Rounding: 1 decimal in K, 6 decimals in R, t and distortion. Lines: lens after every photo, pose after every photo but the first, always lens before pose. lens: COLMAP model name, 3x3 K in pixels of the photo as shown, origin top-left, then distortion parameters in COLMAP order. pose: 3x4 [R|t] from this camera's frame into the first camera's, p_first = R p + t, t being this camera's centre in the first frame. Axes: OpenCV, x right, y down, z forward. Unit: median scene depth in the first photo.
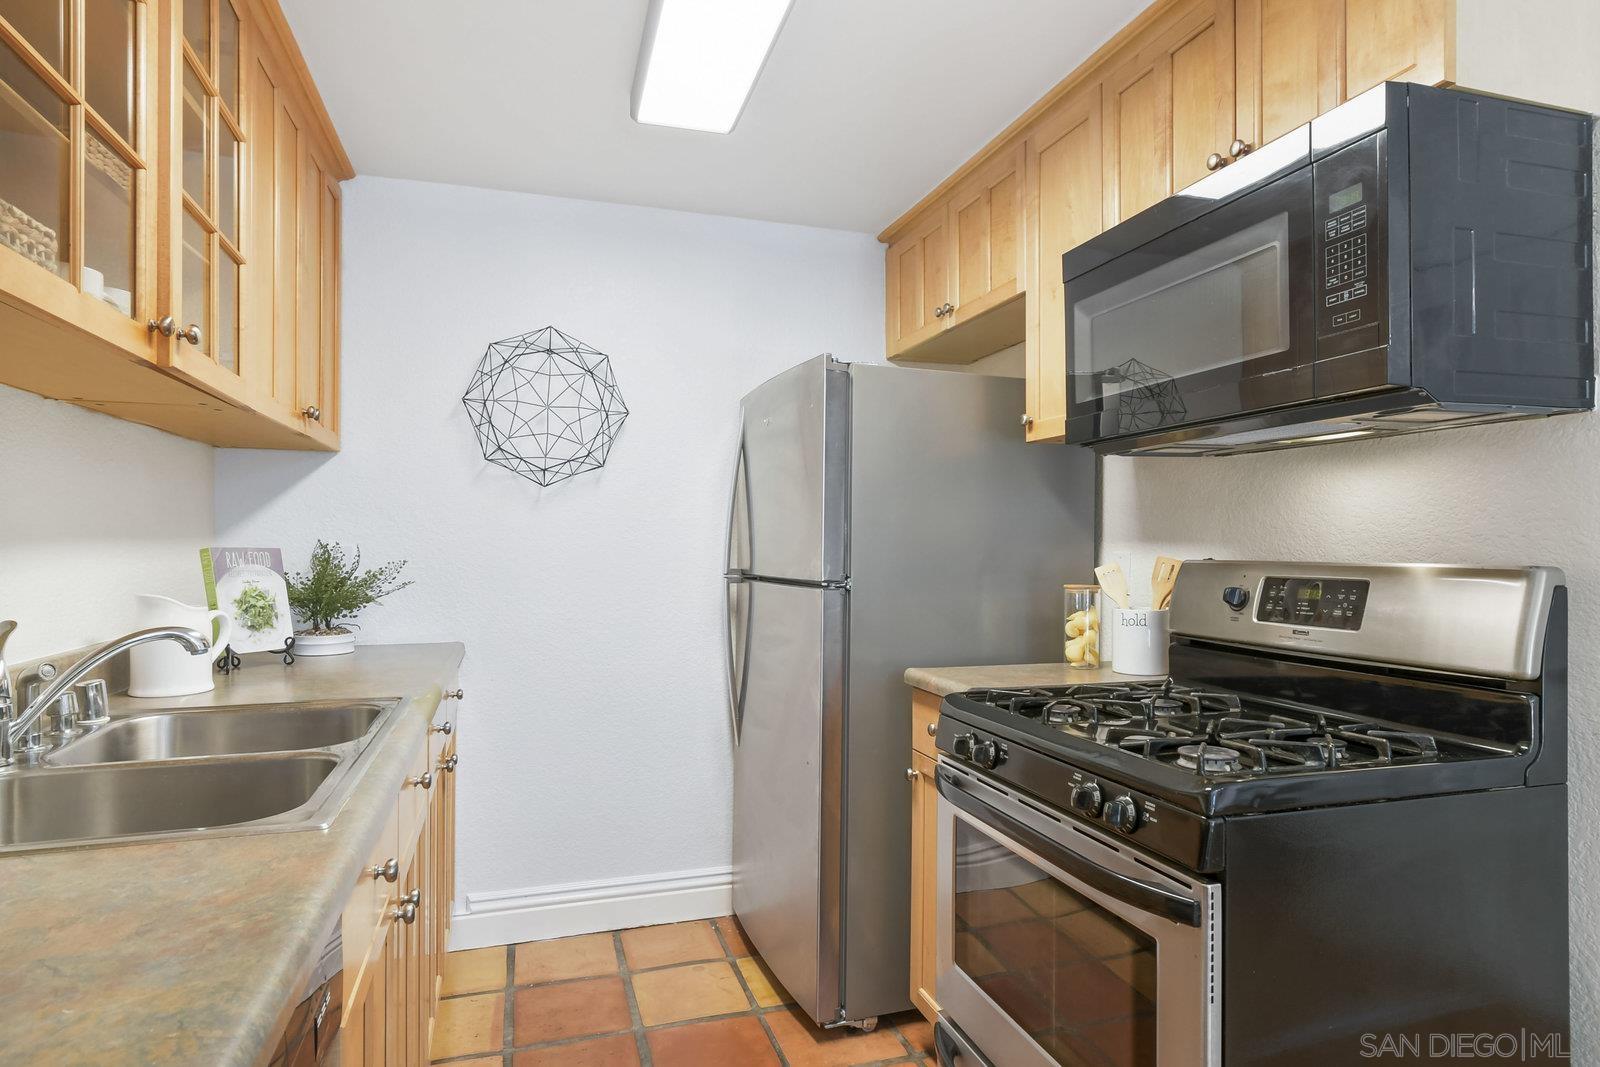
lens RADIAL K [[884.2, 0, 798.2], [0, 884.2, 539.3], [0, 0, 1]] dist [-0.002422, 0.000046]
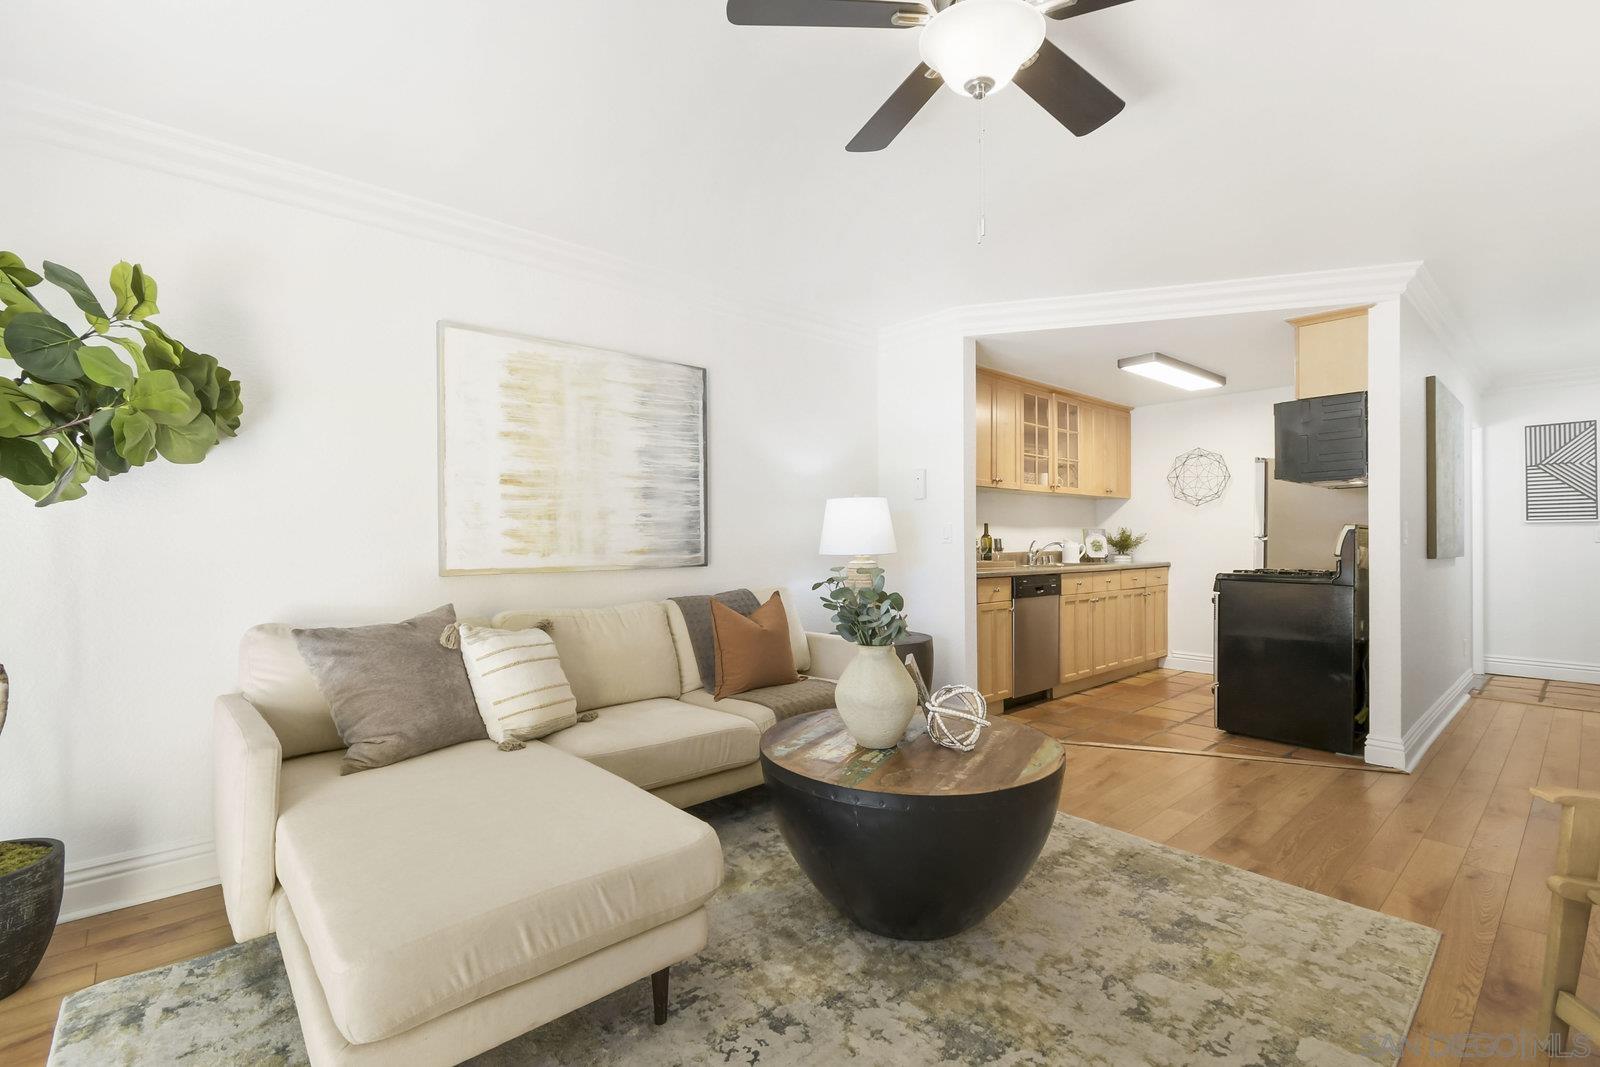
lens RADIAL K [[716.8, 0, 804.0], [0, 716.8, 536.9], [0, 0, 1]] dist [0.000480, -0.000105]
pose [[0.416961, -0.005636, -0.908907, 1.370534], [0.003610, 0.999983, -0.004544, 0.045831], [0.908917, -0.001387, 0.416974, -1.157824]]
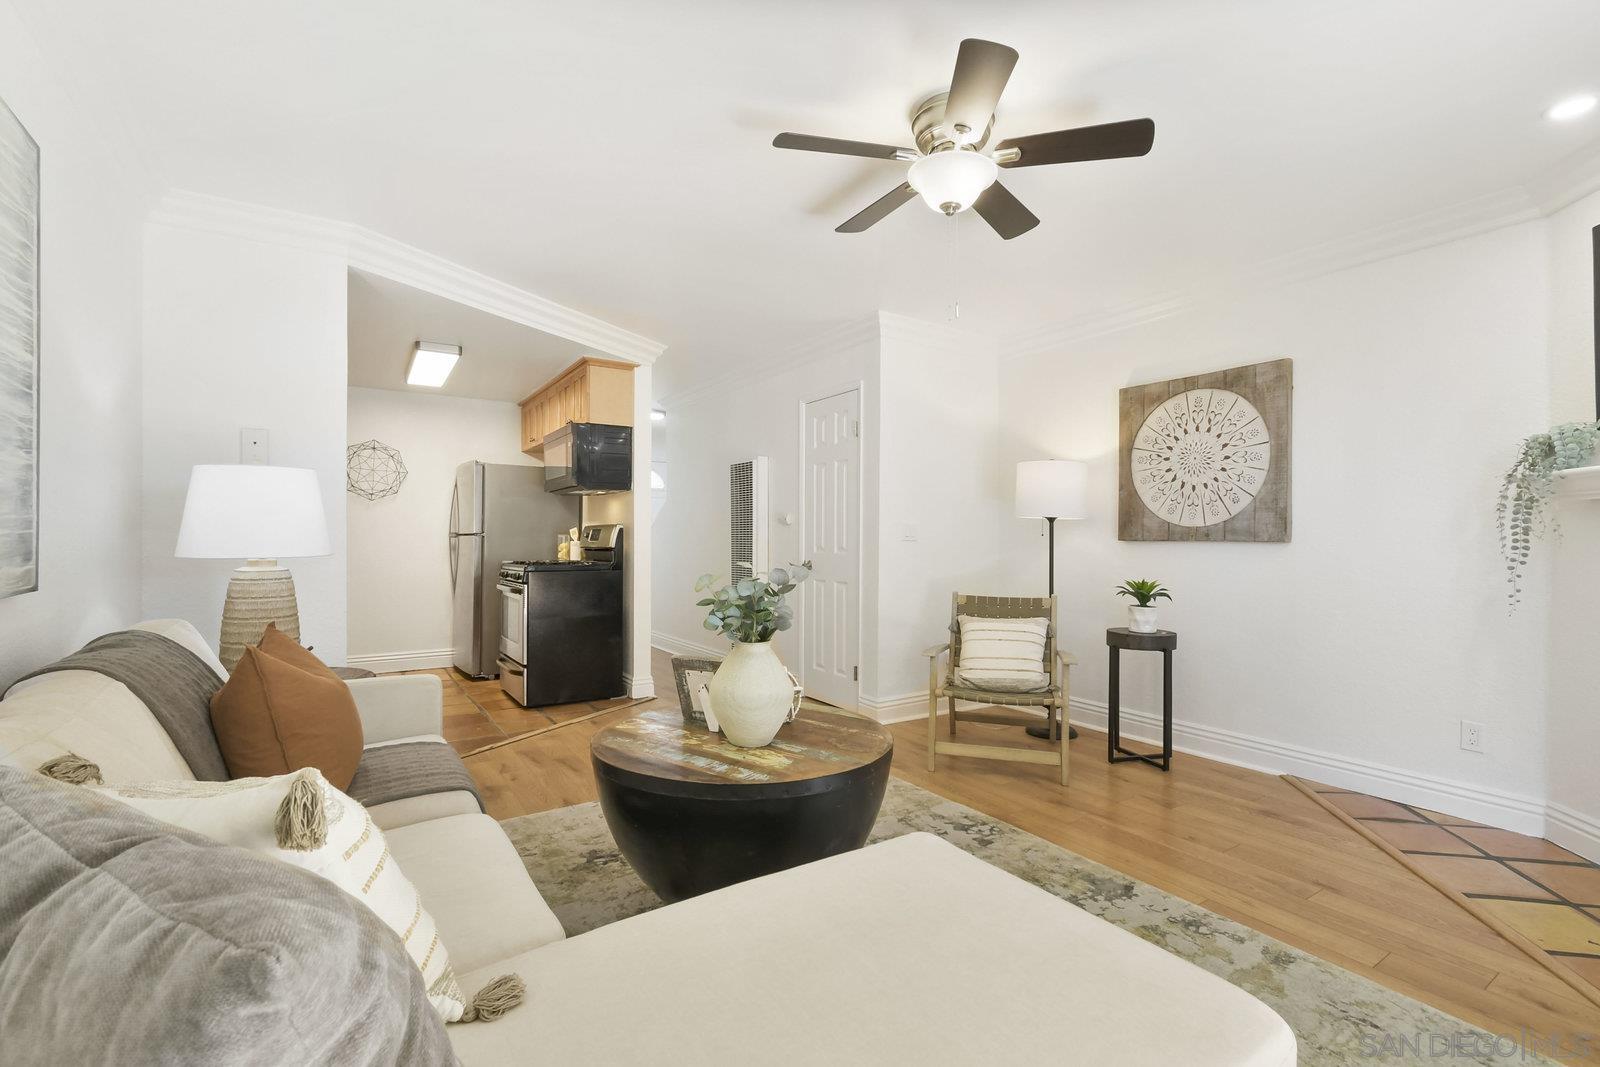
lens RADIAL K [[716.8, 0, 804.0], [0, 716.8, 536.9], [0, 0, 1]] dist [0.000480, -0.000105]
pose [[0.960673, -0.000868, 0.277682, 0.396472], [0.000002, 0.999995, 0.003118, 0.046527], [-0.277684, -0.002995, 0.960668, -1.567789]]
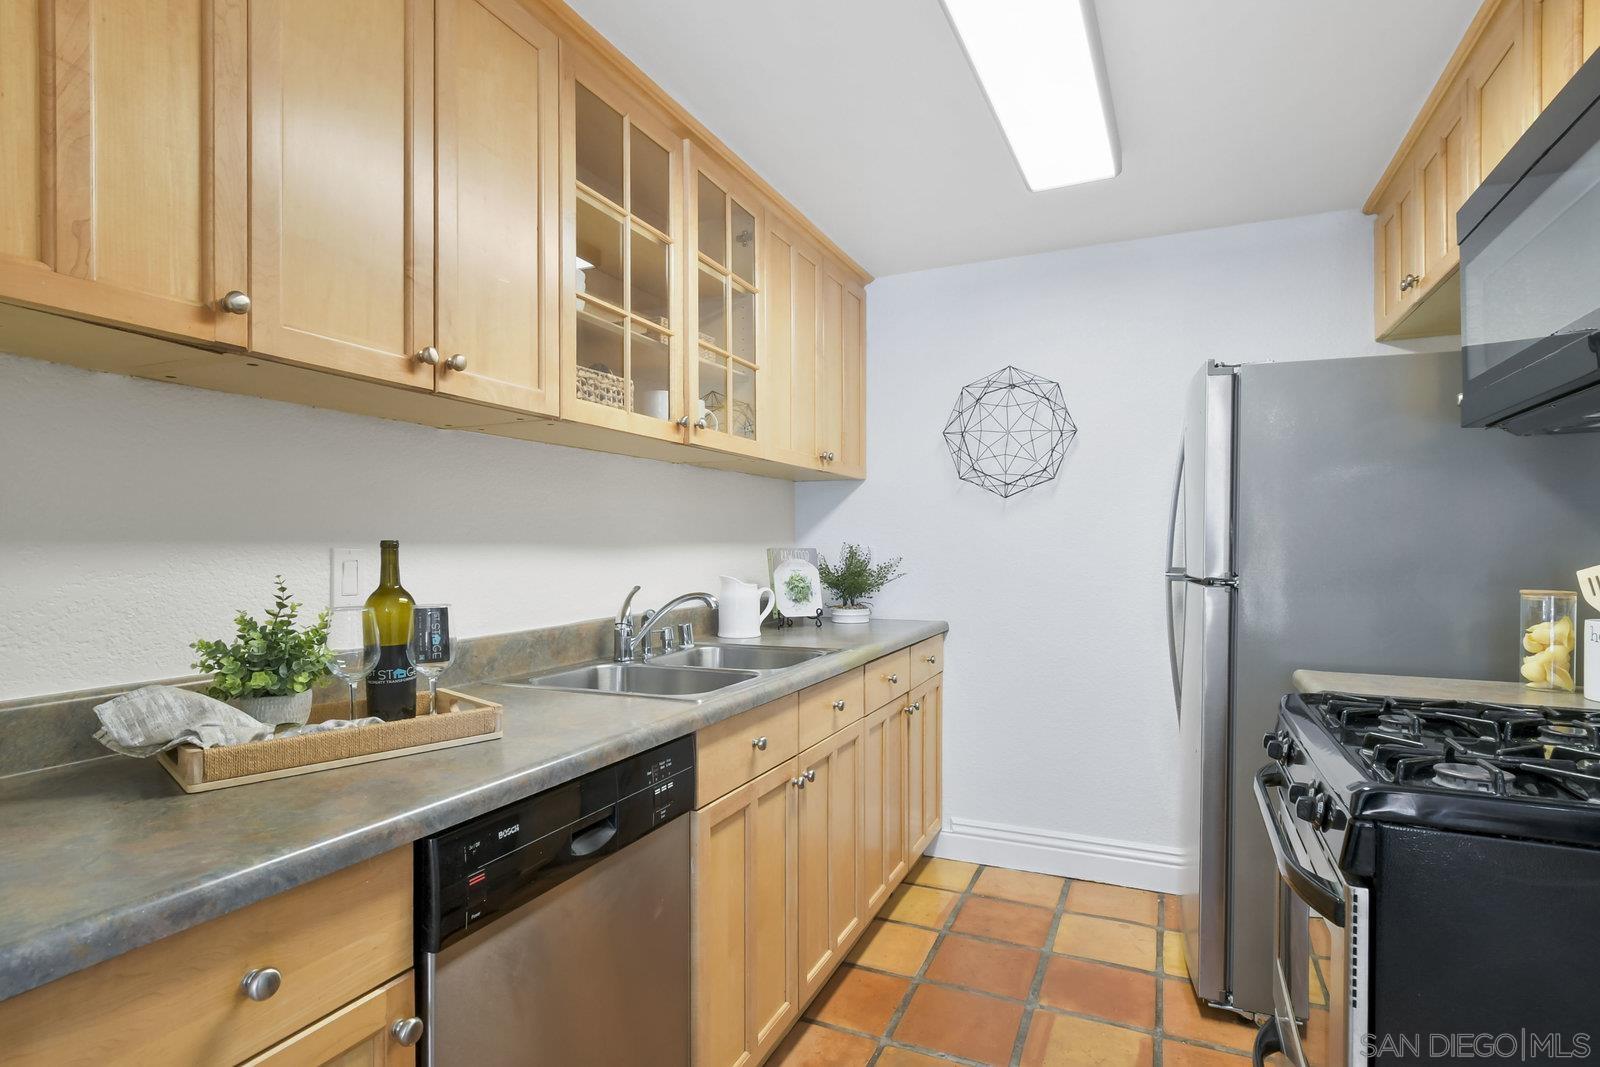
lens RADIAL K [[815.7, 0, 793.9], [0, 815.7, 549.8], [0, 0, 1]] dist [-0.000722, -0.000918]
pose [[0.742677, -0.000684, -0.669649, 0.279344], [0.005959, 0.999967, 0.005587, 0.004308], [0.669623, -0.008140, 0.742656, -0.037794]]
